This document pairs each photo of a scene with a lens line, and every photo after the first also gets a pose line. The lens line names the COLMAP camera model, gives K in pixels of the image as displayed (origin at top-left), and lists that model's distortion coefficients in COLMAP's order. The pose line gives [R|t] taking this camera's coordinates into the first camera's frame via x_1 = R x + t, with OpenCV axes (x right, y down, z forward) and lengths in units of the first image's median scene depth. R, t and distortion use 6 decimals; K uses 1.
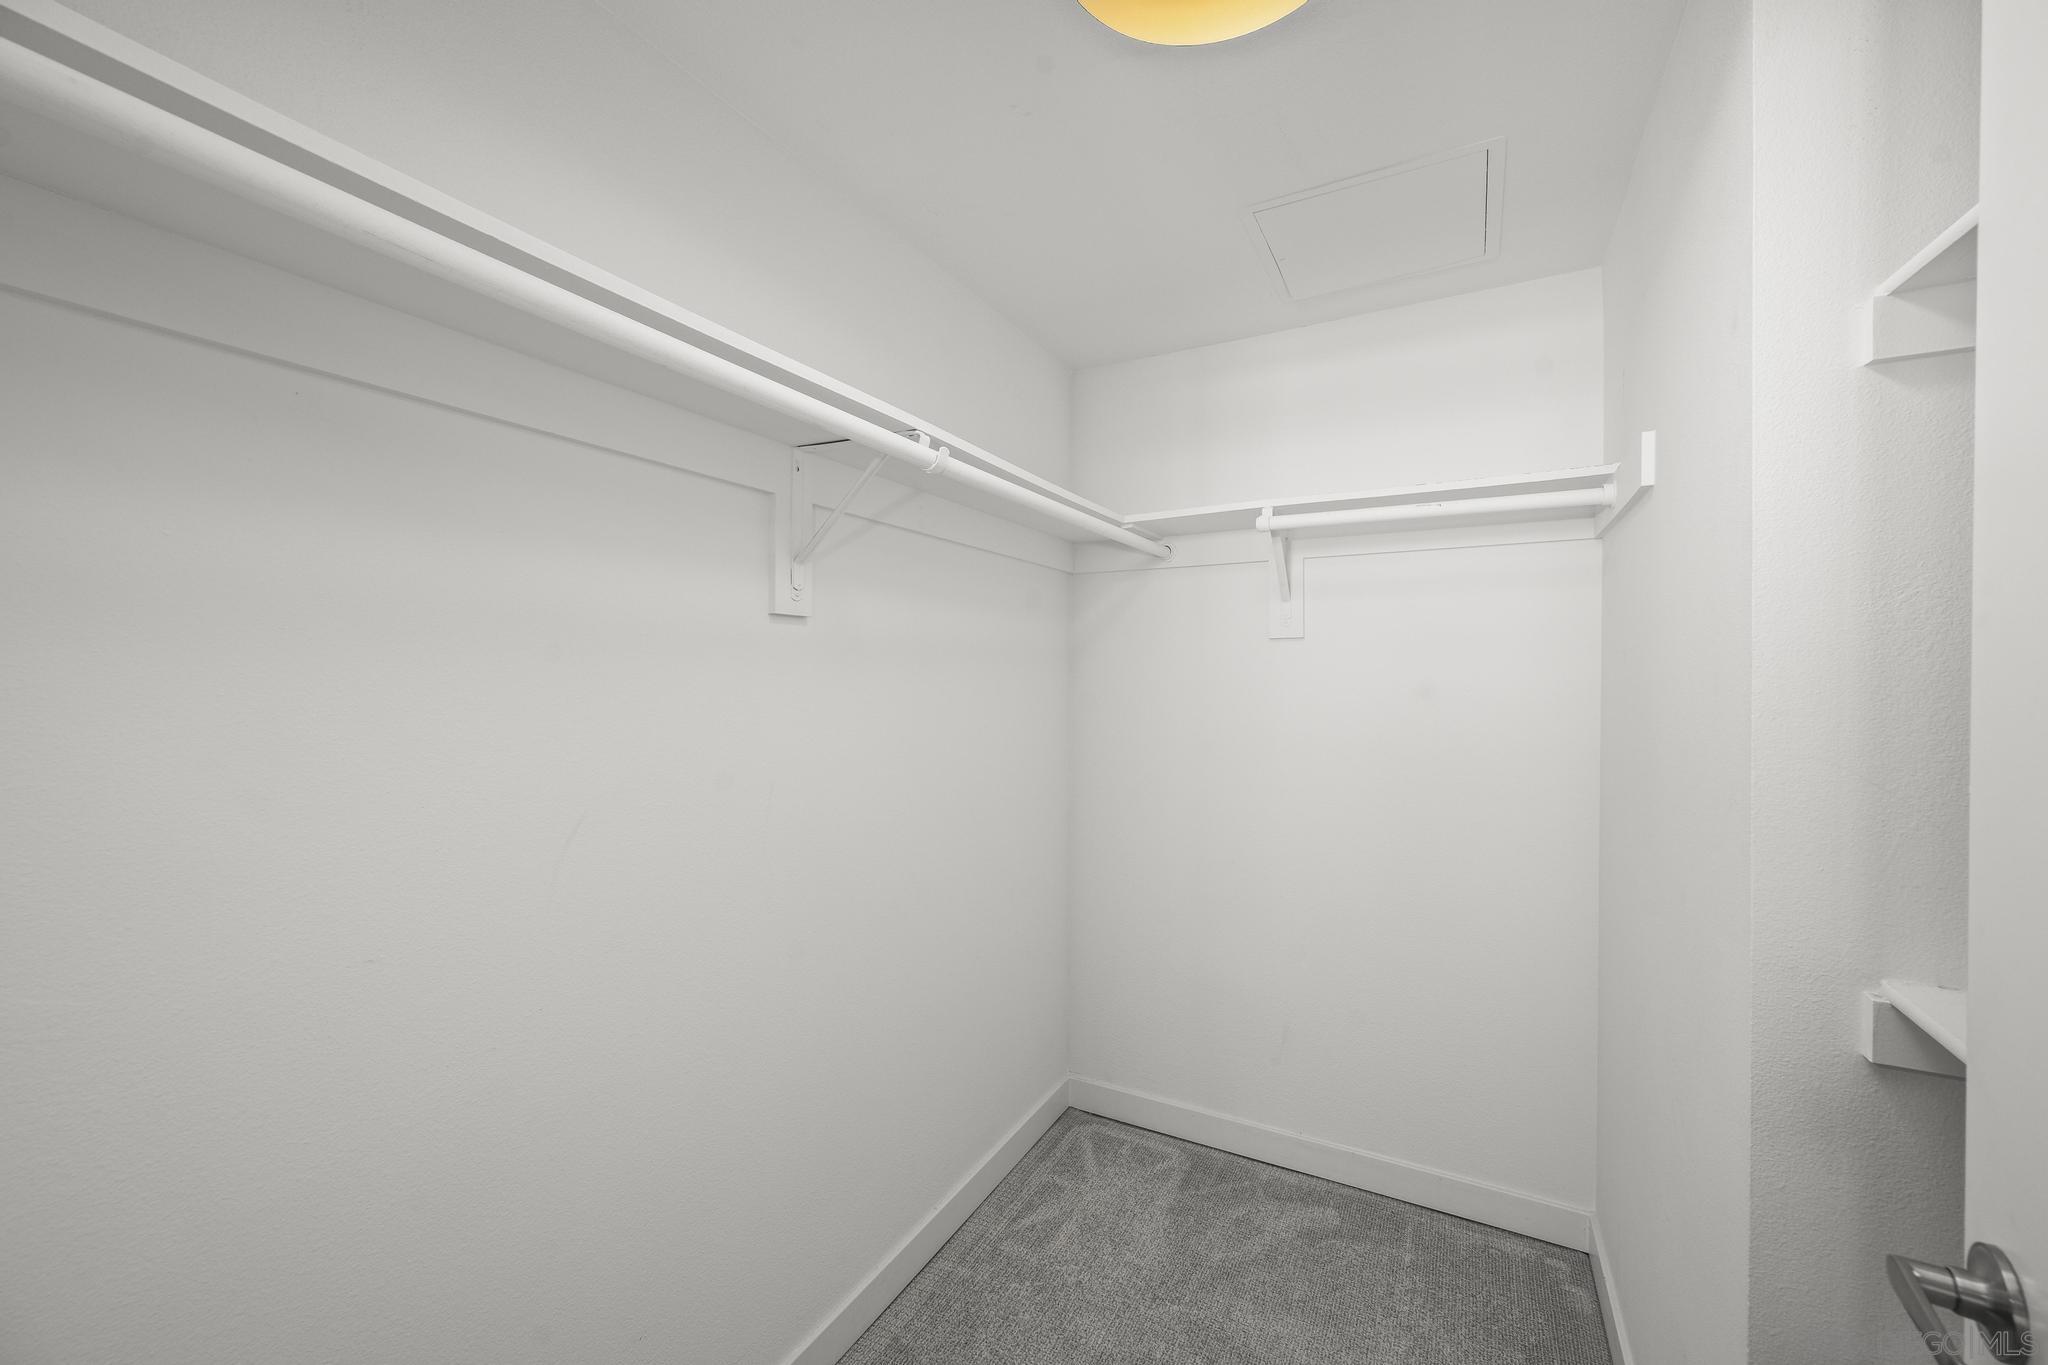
lens RADIAL K [[807.7, 0, 1024.1], [0, 807.7, 681.4], [0, 0, 1]] dist [0.001745, 0.000106]
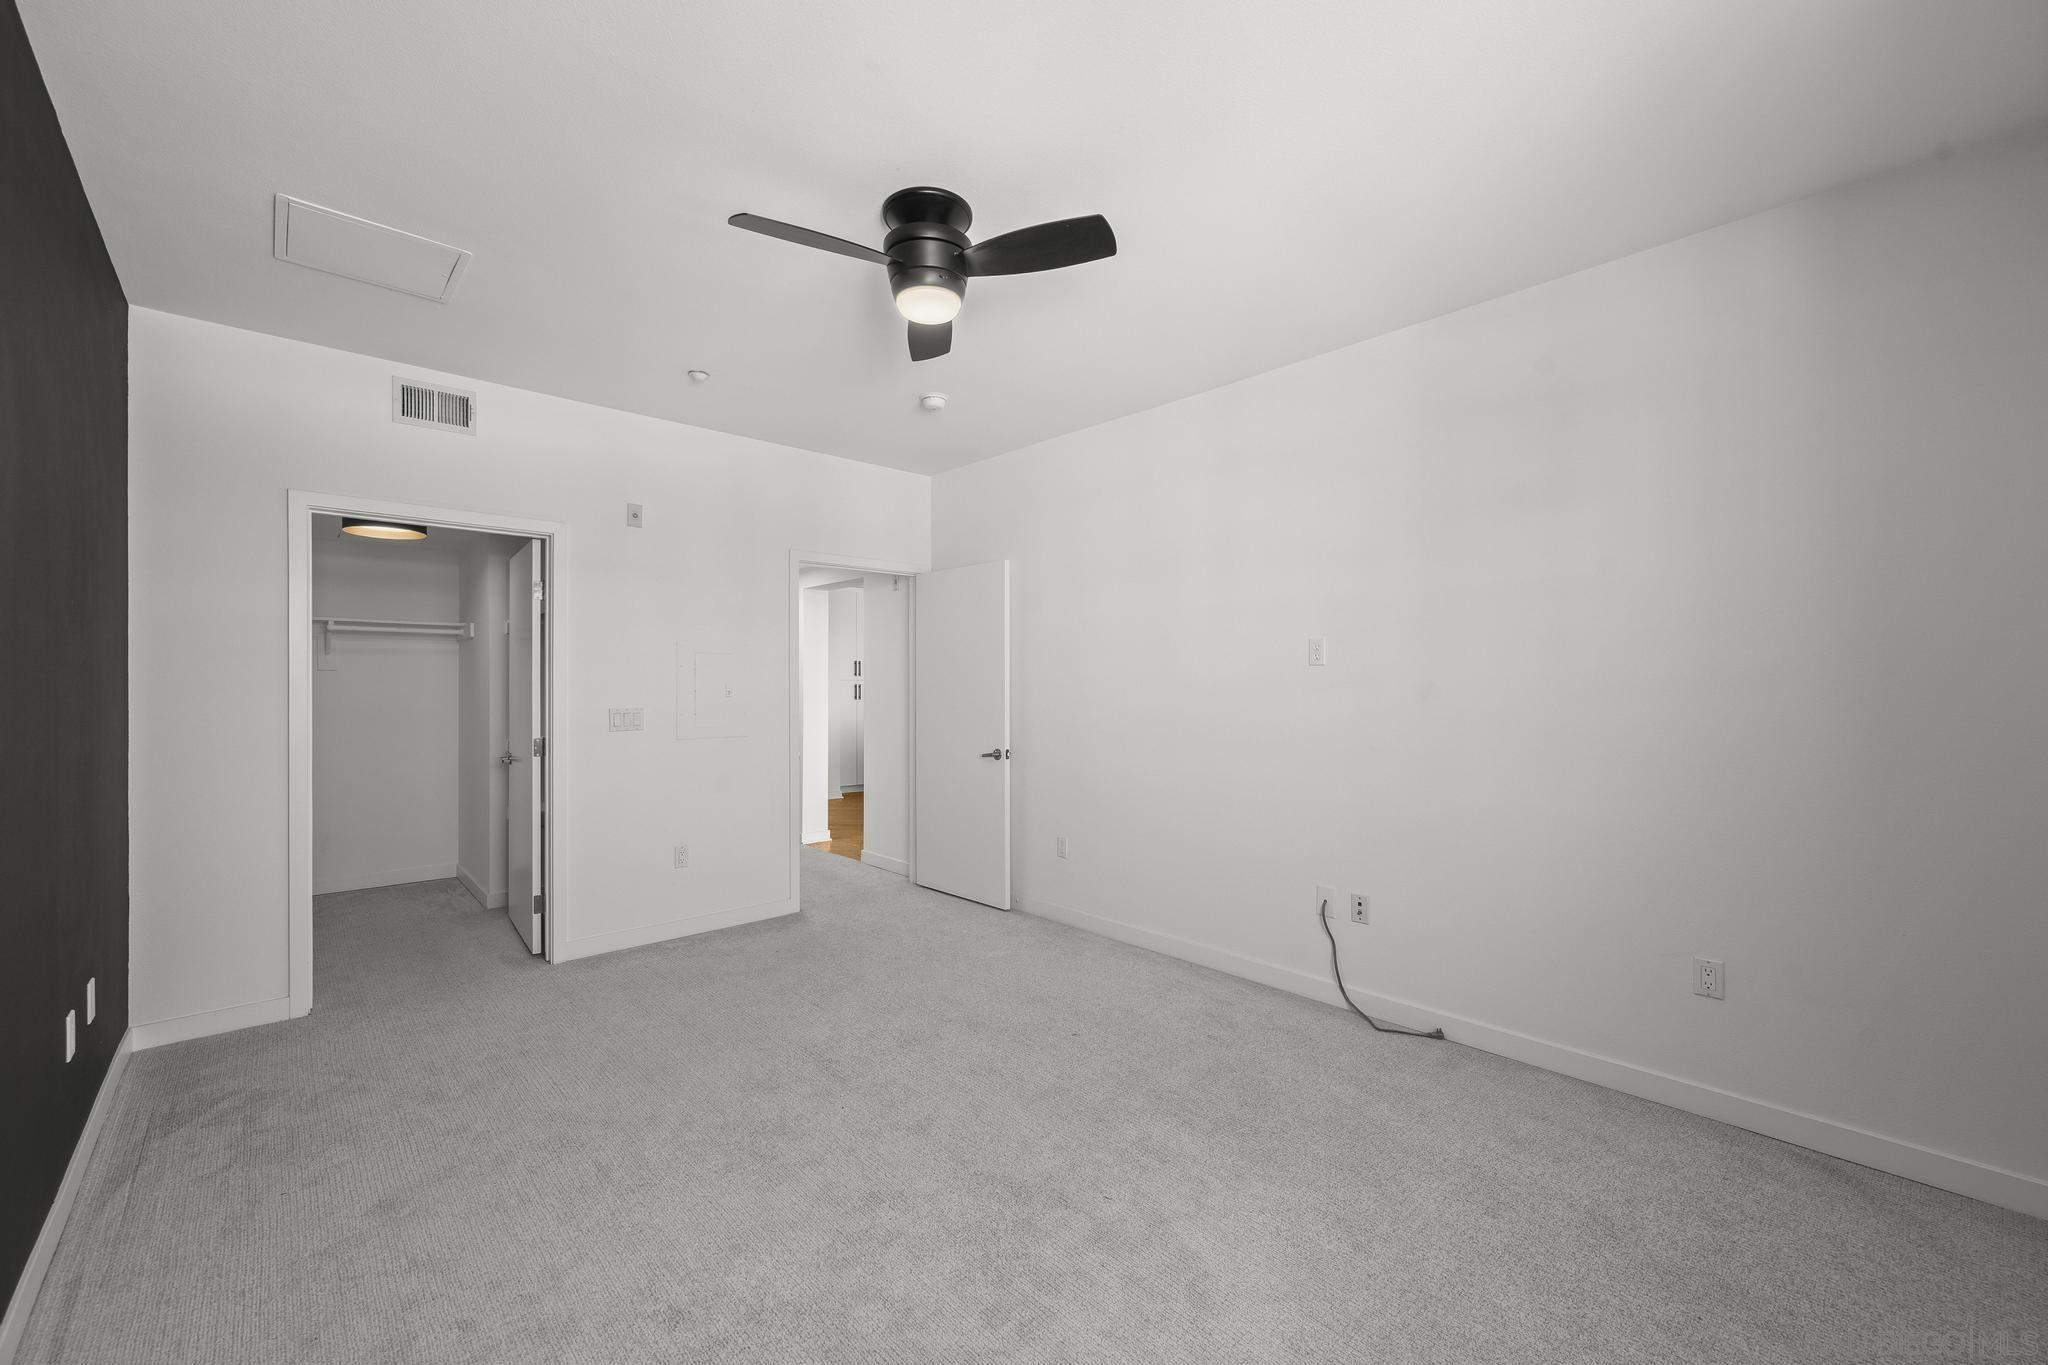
lens RADIAL K [[807.7, 0, 1023.9], [0, 807.7, 685.1], [0, 0, 1]] dist [0.001745, 0.000106]
pose [[0.311009, 0.000690, 0.950407, -1.595439], [0.002803, 0.999995, -0.001643, 0.000935], [-0.950403, 0.003175, 0.311006, -2.073286]]
